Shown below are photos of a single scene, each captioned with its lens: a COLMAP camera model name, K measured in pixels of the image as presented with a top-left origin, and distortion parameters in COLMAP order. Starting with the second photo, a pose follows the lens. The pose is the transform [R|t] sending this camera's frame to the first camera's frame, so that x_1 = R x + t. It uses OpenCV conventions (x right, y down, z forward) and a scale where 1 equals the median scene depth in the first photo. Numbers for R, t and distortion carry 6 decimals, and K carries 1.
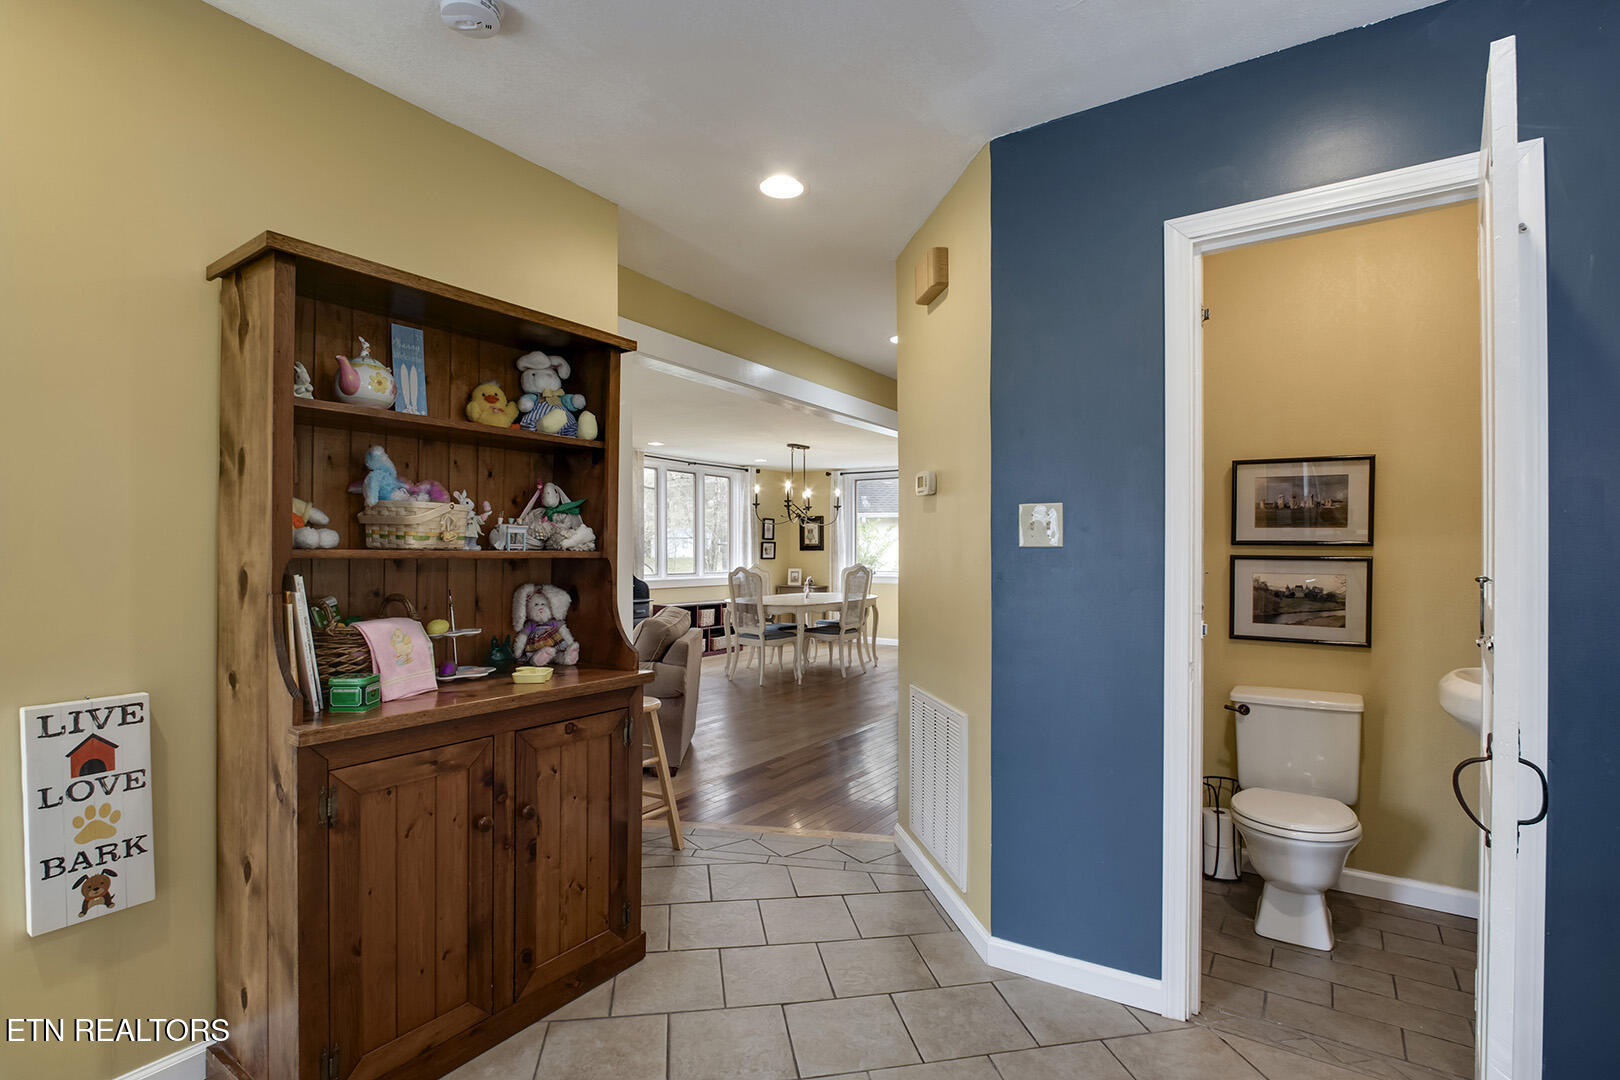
lens RADIAL K [[756.9, 0, 815.1], [0, 756.9, 553.1], [0, 0, 1]] dist [-0.021798, 0.002787]
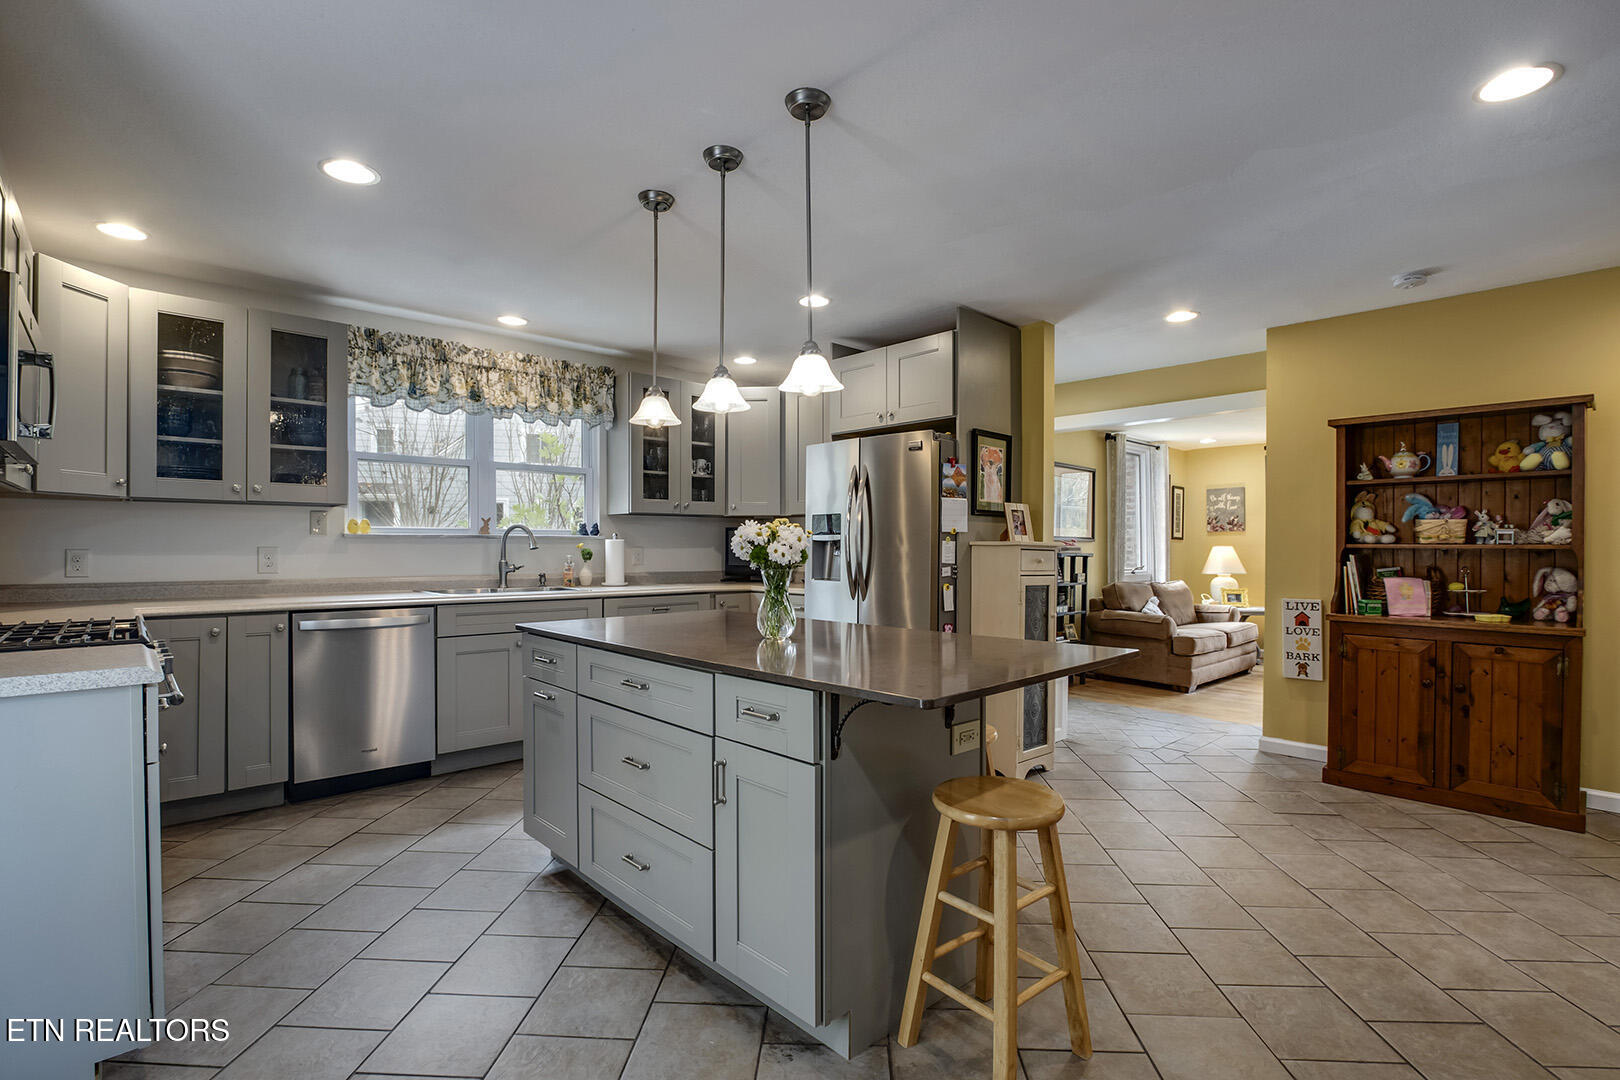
lens RADIAL K [[756.9, 0, 806.6], [0, 756.9, 549.4], [0, 0, 1]] dist [-0.021798, 0.002787]
pose [[-0.230629, -0.000576, -0.973042, 1.433870], [-0.006884, 0.999976, 0.001039, 0.015343], [0.973017, 0.006938, -0.230628, -0.099183]]
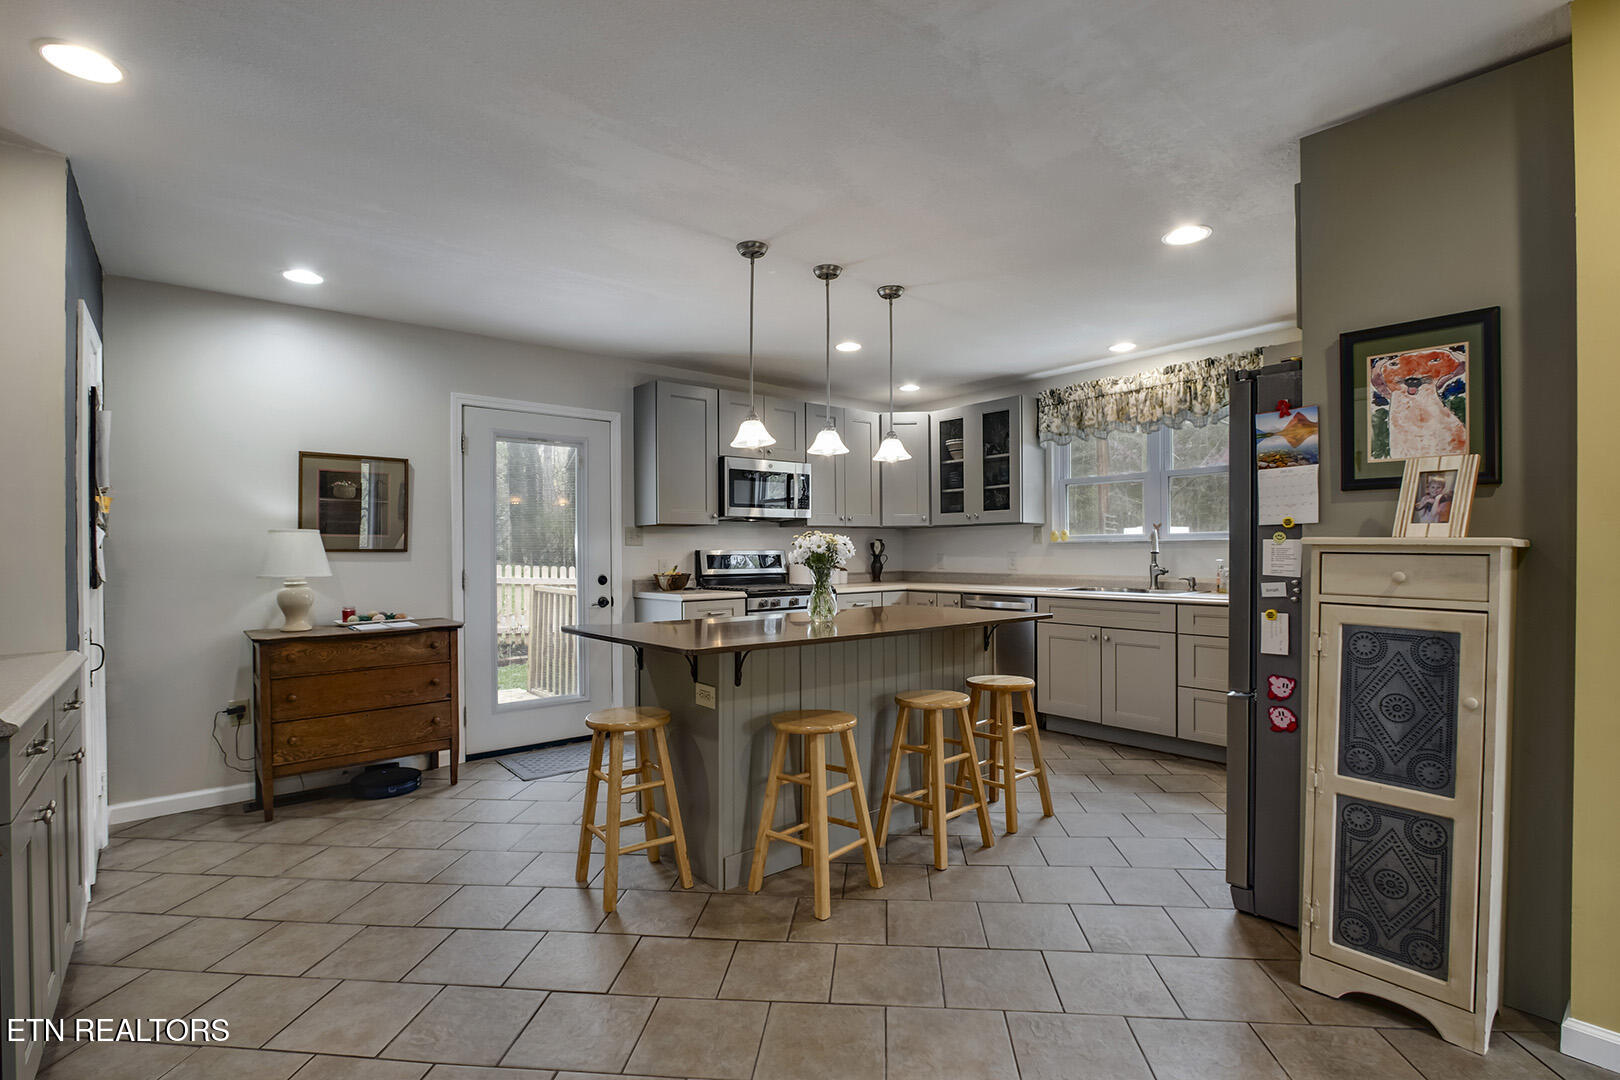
lens RADIAL K [[756.9, 0, 816.6], [0, 756.9, 549.8], [0, 0, 1]] dist [-0.021798, 0.002787]
pose [[-0.962495, 0.001787, 0.271293, 0.013333], [0.002075, 0.999998, 0.000774, 0.008203], [-0.271291, 0.001308, -0.962496, 0.990285]]
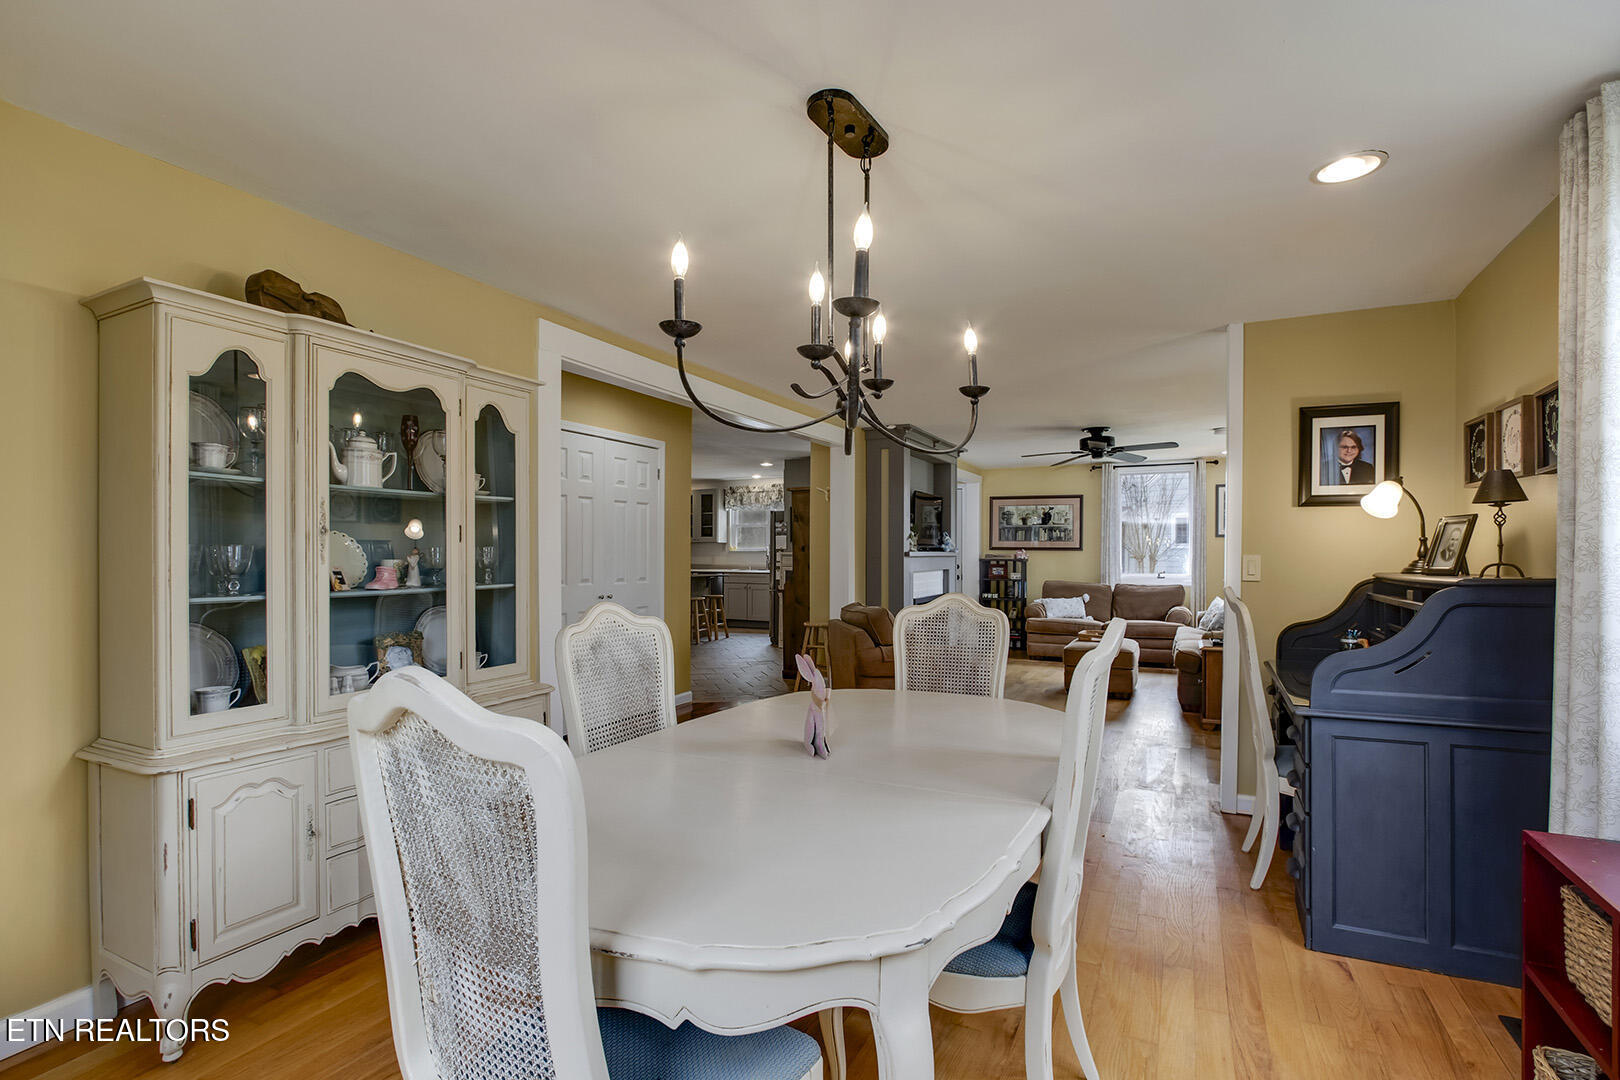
lens RADIAL K [[756.9, 0, 822.0], [0, 756.9, 560.1], [0, 0, 1]] dist [-0.021798, 0.002787]
pose [[-0.990276, -0.003672, -0.139065, 0.051059], [-0.005297, 0.999922, 0.011318, -0.010481], [0.139013, 0.011944, -0.990219, 4.257983]]
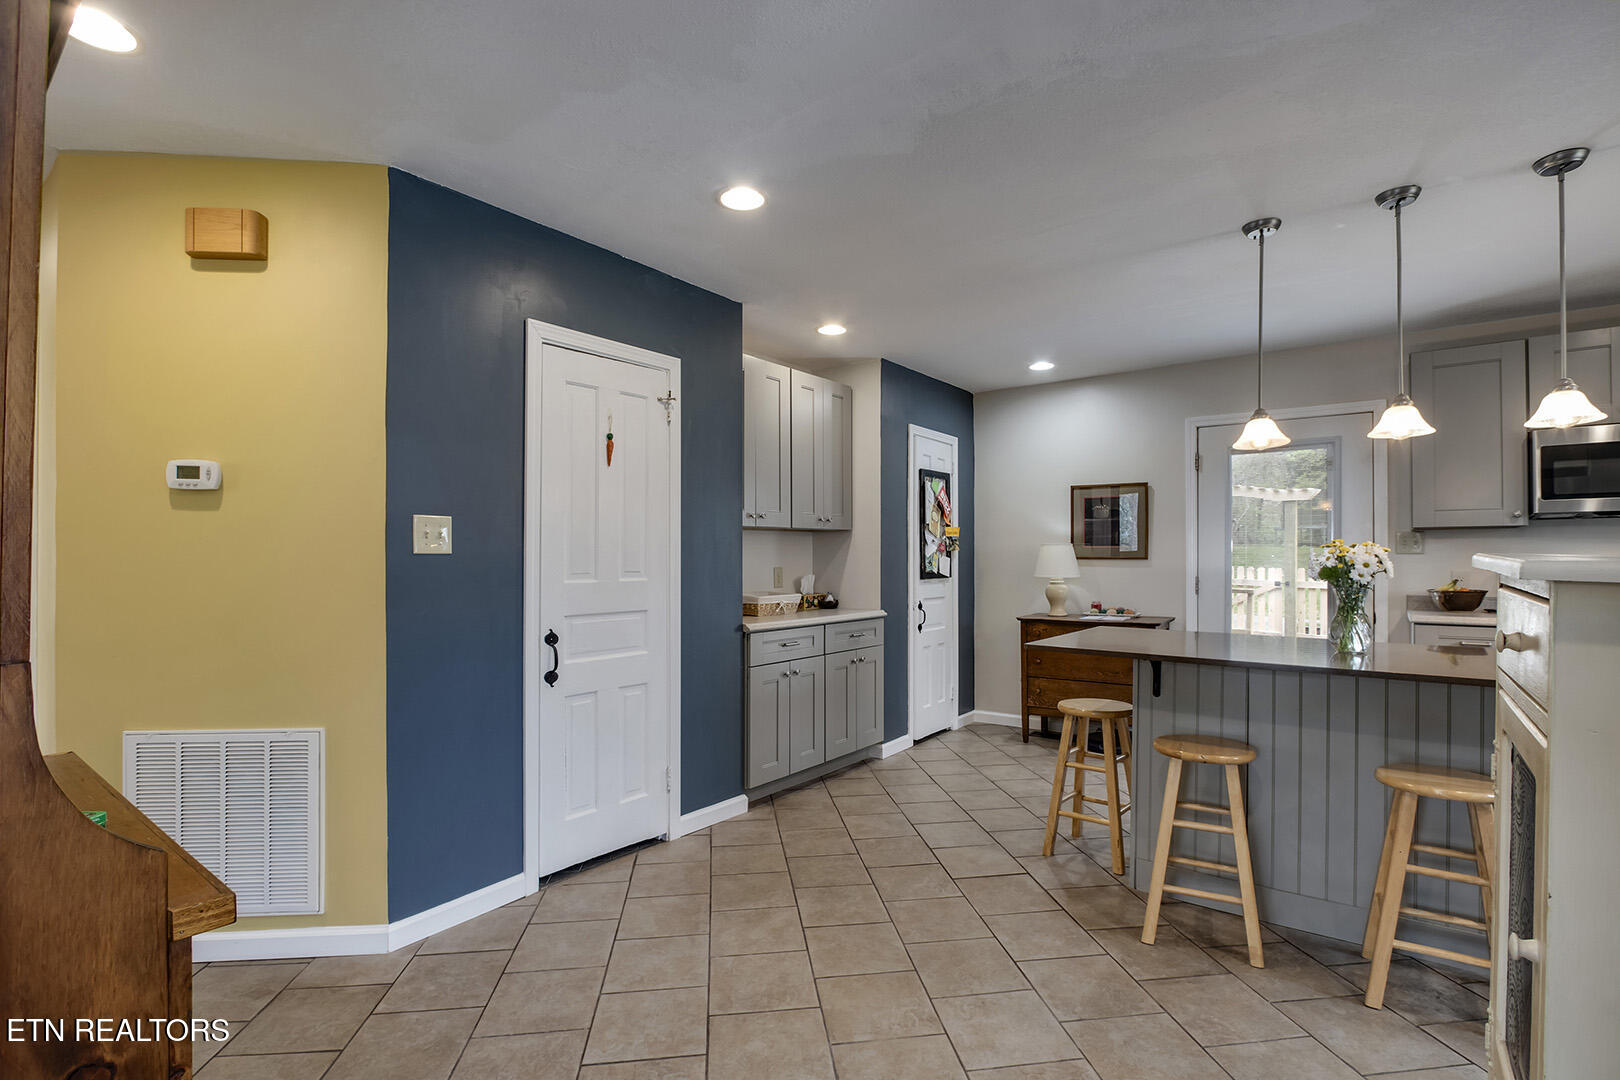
lens RADIAL K [[756.9, 0, 812.7], [0, 756.9, 558.7], [0, 0, 1]] dist [-0.021798, 0.002787]
pose [[0.056425, -0.005981, 0.998389, -0.776084], [0.002427, 0.999980, 0.005853, -0.005766], [-0.998404, 0.002093, 0.056439, 0.350174]]
